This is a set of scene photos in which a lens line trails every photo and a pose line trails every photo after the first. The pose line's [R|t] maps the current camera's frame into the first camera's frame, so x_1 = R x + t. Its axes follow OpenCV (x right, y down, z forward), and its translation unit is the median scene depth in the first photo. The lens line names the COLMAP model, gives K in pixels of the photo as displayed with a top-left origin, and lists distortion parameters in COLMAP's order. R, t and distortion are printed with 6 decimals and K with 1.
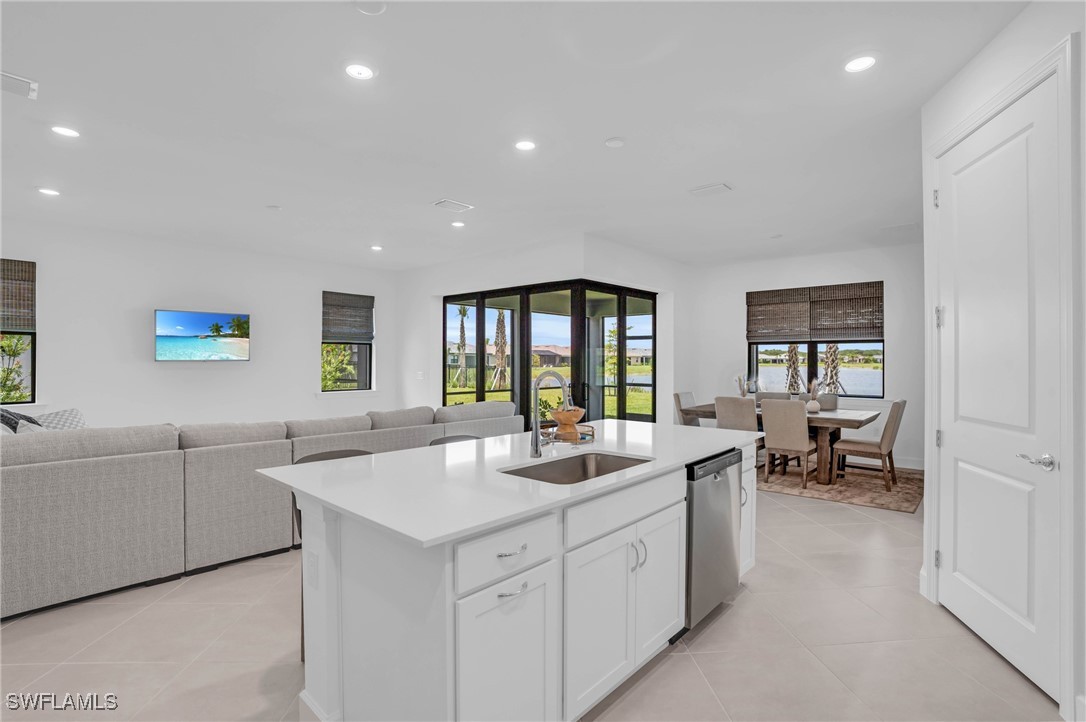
lens RADIAL K [[509.0, 0, 546.9], [0, 509.0, 360.7], [0, 0, 1]] dist [-0.045306, 0.013385]
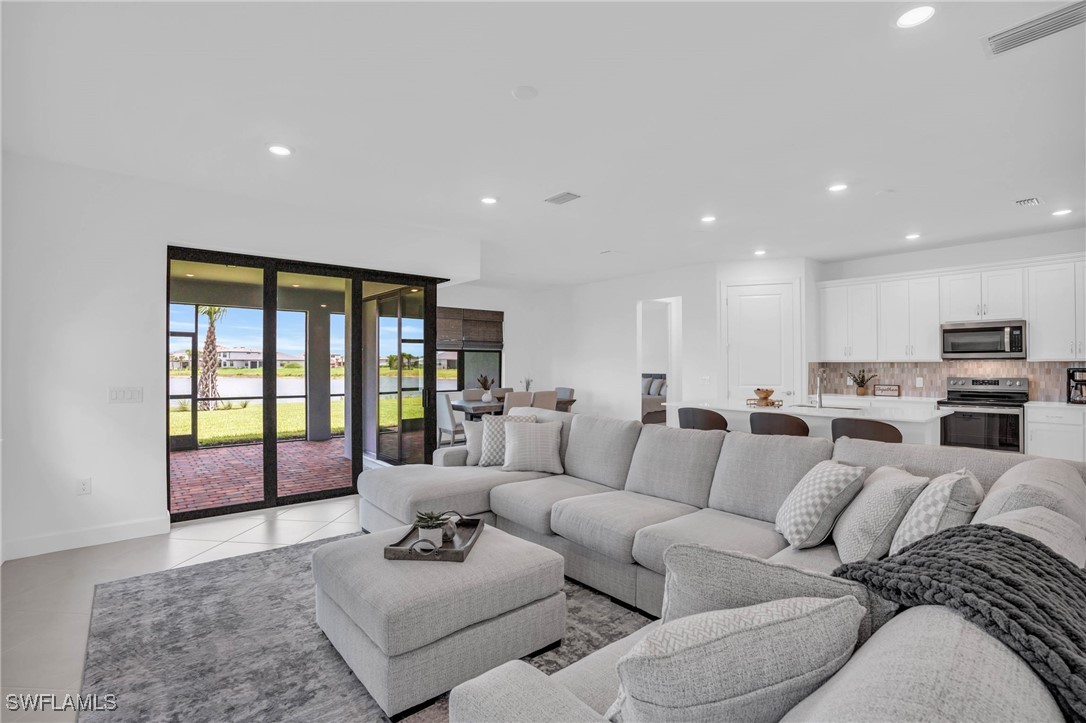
lens RADIAL K [[509.0, 0, 541.7], [0, 509.0, 362.5], [0, 0, 1]] dist [-0.045306, 0.013385]
pose [[0.142640, 0.005507, 0.989759, -0.845890], [-0.004596, 0.999977, -0.004901, 0.000709], [-0.989764, -0.003850, 0.142662, 0.661559]]
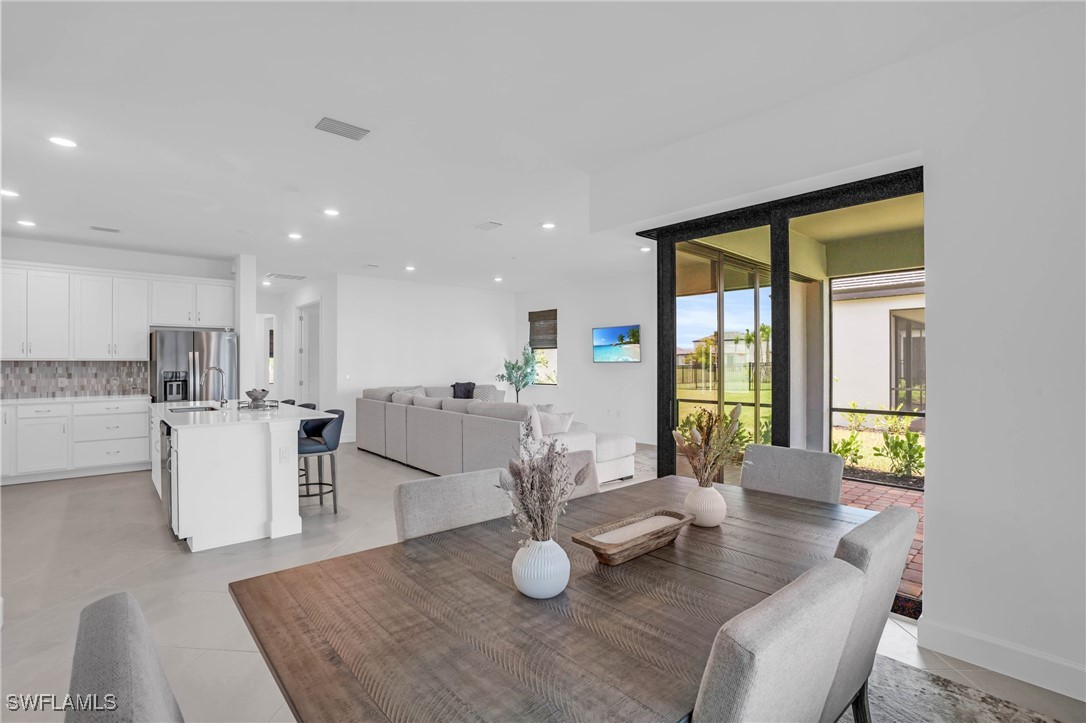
lens RADIAL K [[509.0, 0, 513.1], [0, 509.0, 357.3], [0, 0, 1]] dist [-0.045306, 0.013385]
pose [[-0.132966, -0.004288, -0.991111, 0.729223], [0.005028, 0.999975, -0.005001, -0.007160], [0.991108, -0.005648, -0.132941, 0.881898]]
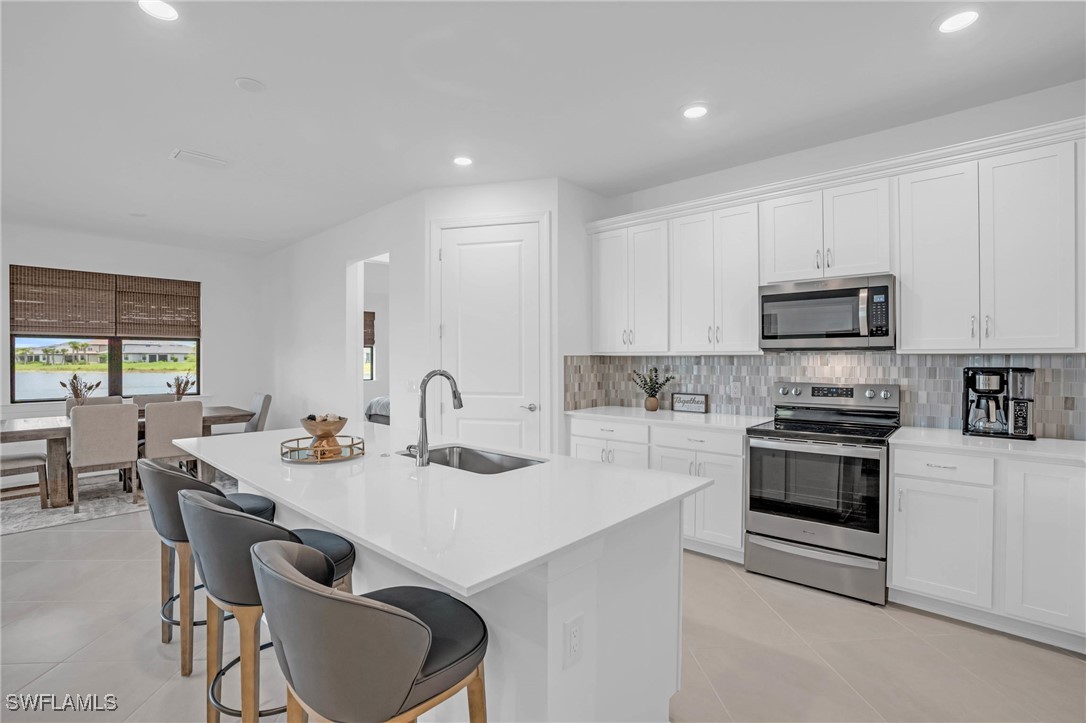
lens RADIAL K [[509.0, 0, 542.3], [0, 509.0, 364.3], [0, 0, 1]] dist [-0.045306, 0.013385]
pose [[0.016926, -0.010601, 0.999801, -0.334495], [-0.004378, 0.999933, 0.010677, -0.003405], [-0.999847, -0.004558, 0.016879, 0.261205]]
